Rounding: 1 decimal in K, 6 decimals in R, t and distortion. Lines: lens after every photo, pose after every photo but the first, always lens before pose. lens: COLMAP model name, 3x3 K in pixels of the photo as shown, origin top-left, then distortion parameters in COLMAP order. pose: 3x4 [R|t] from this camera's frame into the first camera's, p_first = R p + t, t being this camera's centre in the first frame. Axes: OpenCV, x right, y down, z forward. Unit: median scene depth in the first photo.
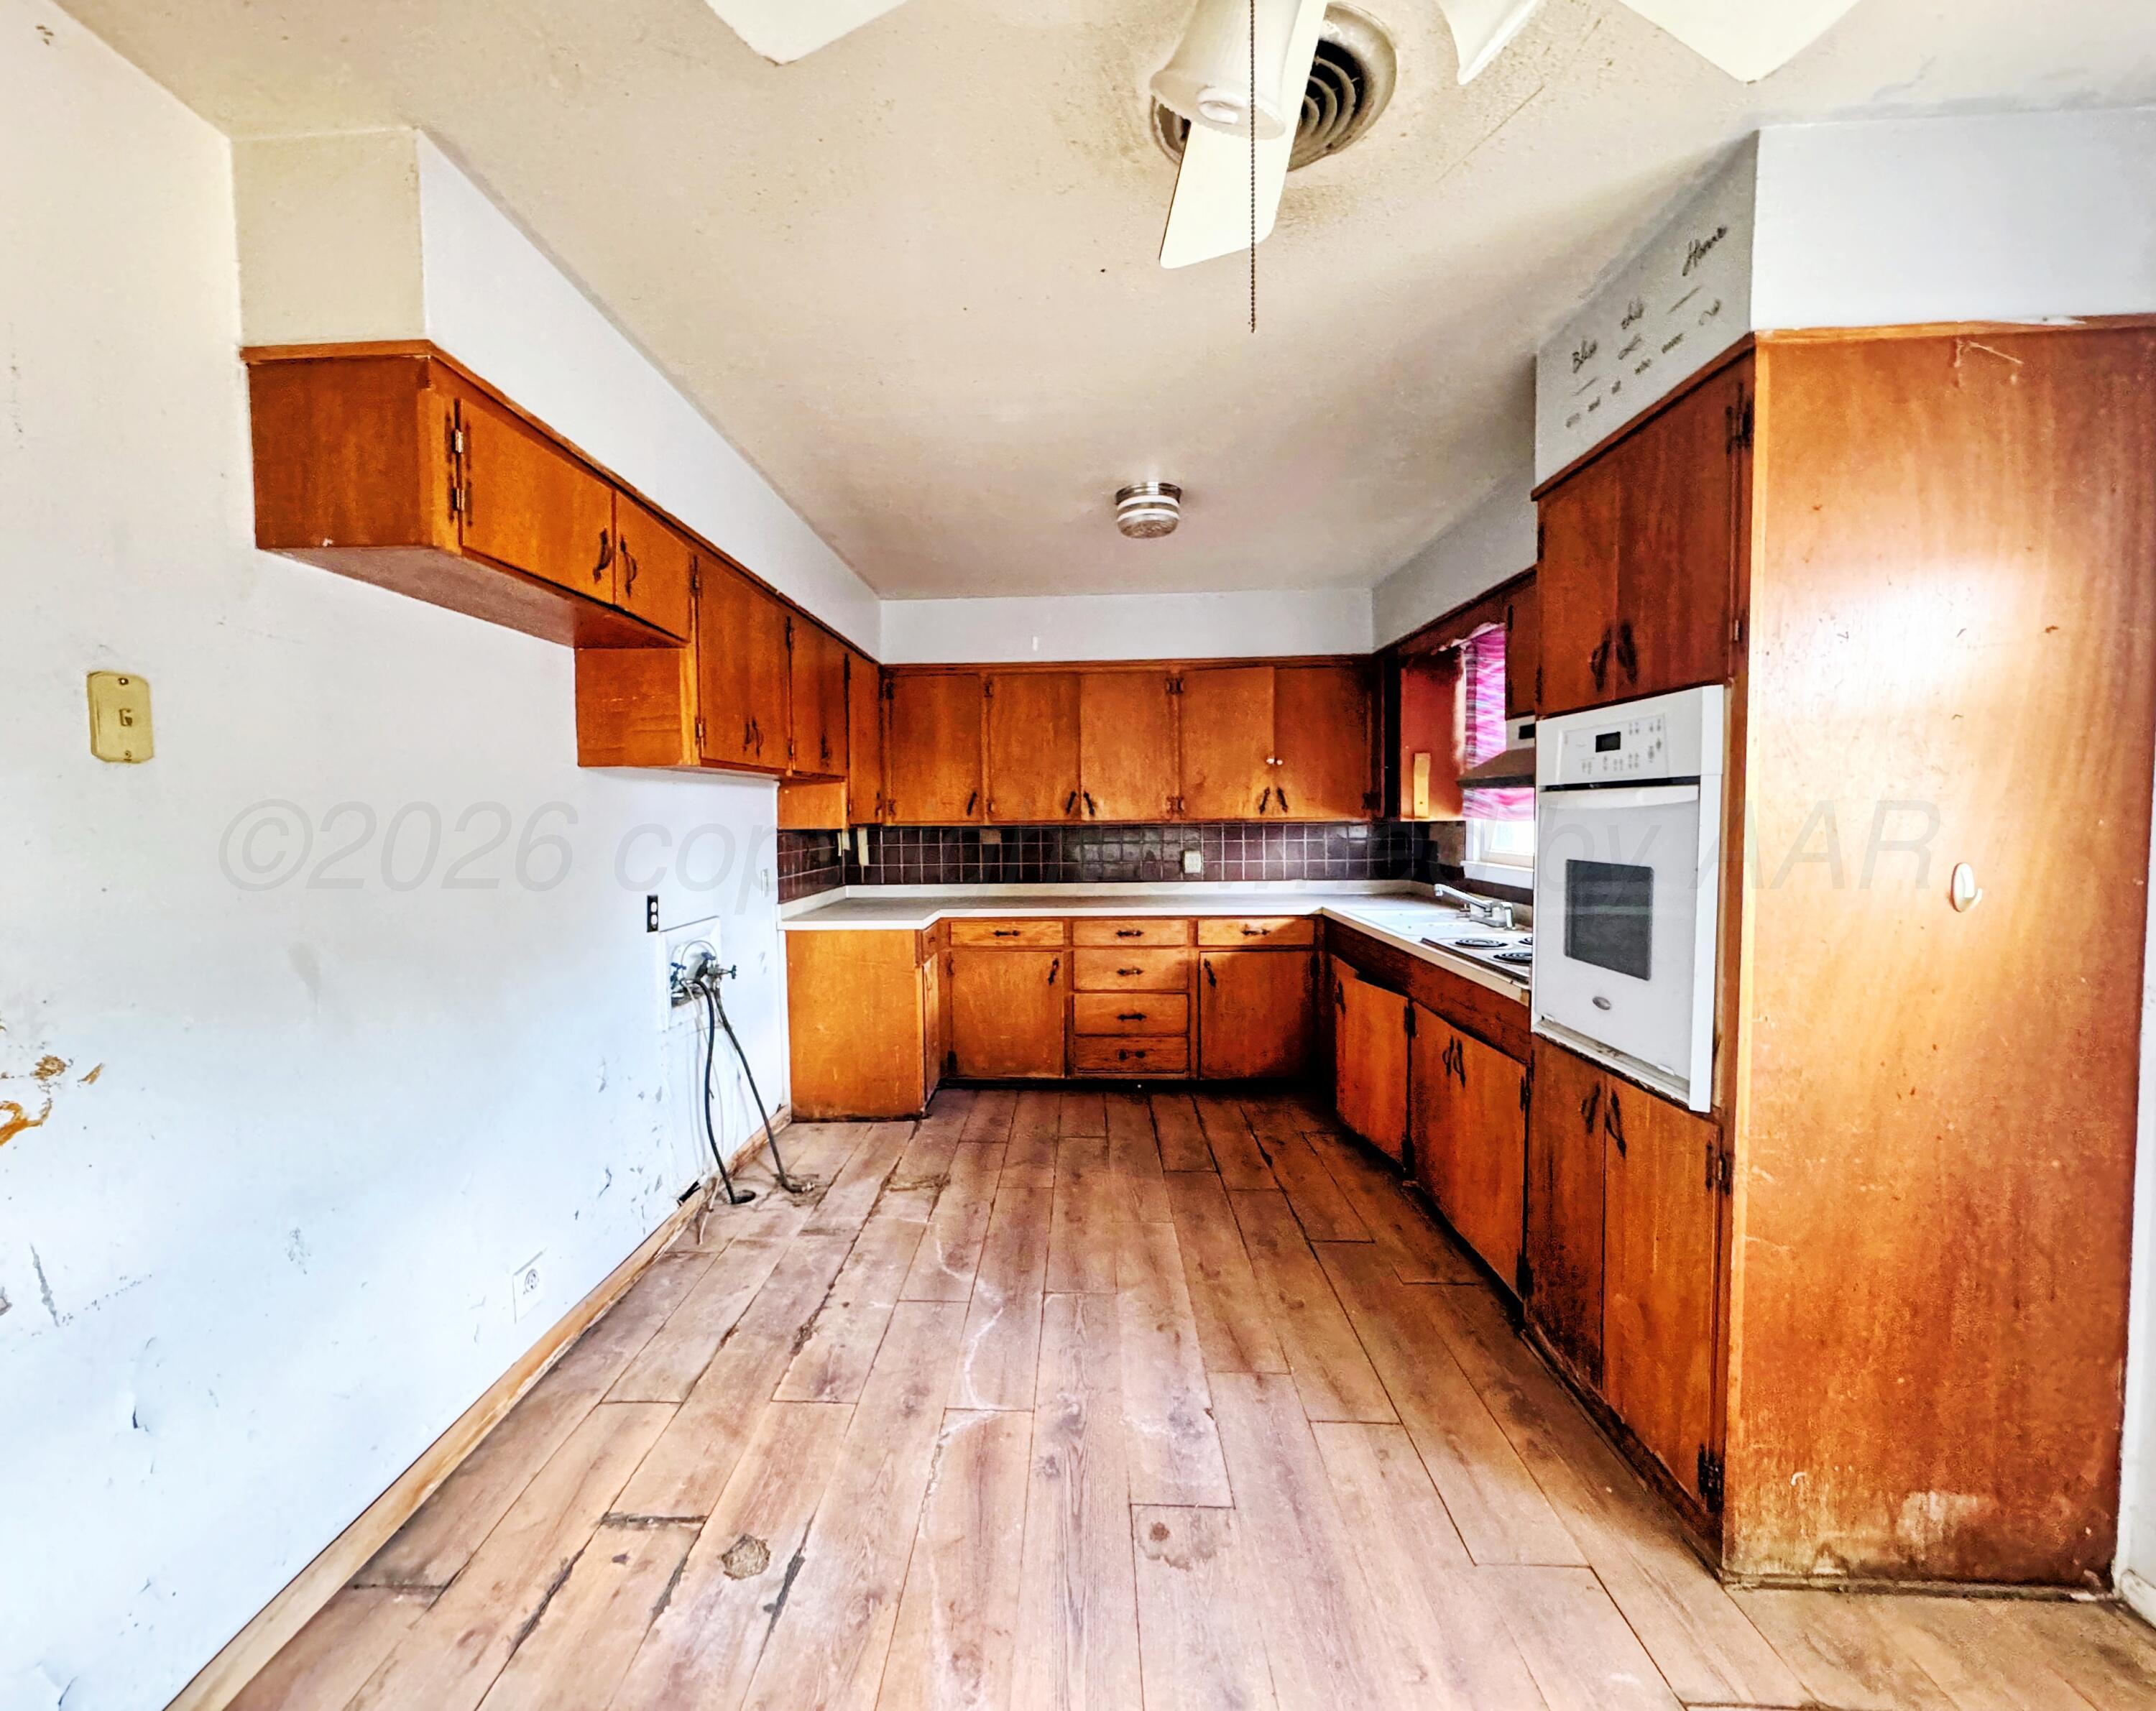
lens RADIAL K [[881.7, 0, 1065.9], [0, 881.7, 866.7], [0, 0, 1]] dist [-0.001309, 0.000393]
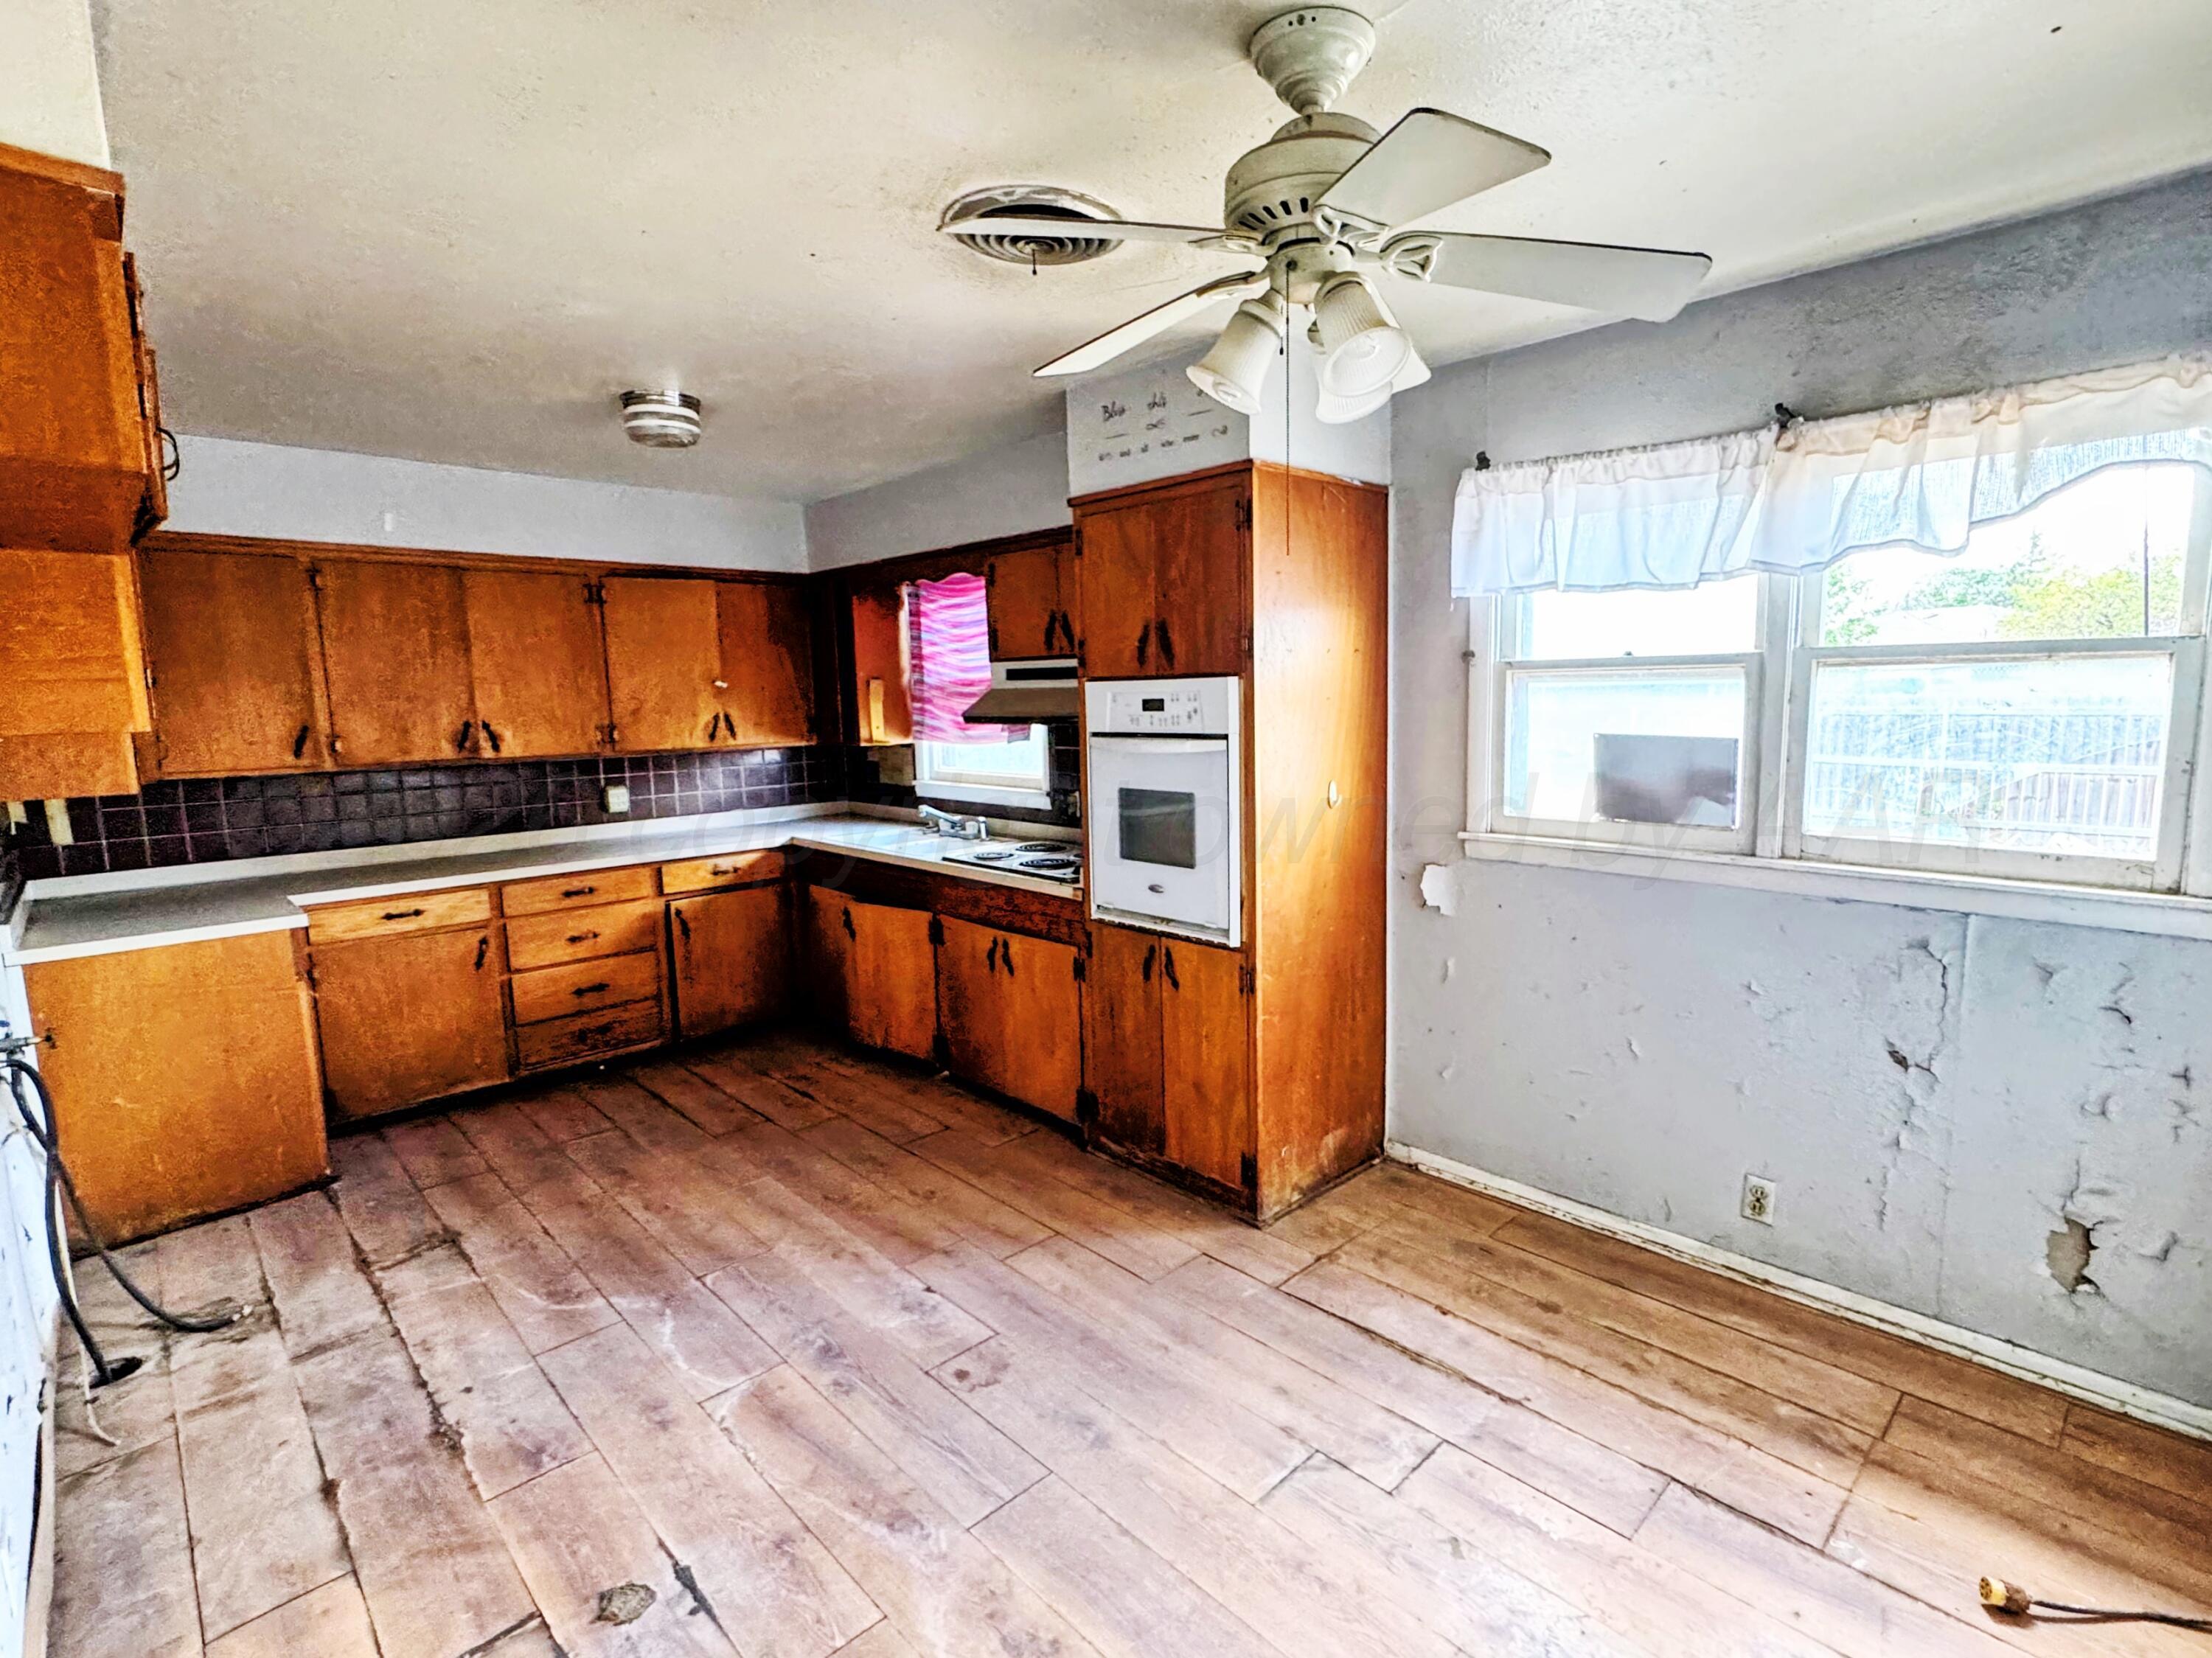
lens RADIAL K [[1036.9, 0, 1106.0], [0, 1036.9, 829.0], [0, 0, 1]] dist [-0.000375, 0.000264]
pose [[0.694764, -0.098423, 0.712472, -0.392380], [0.056466, 0.994999, 0.082389, -0.051990], [-0.717018, -0.017011, 0.696847, -0.065091]]
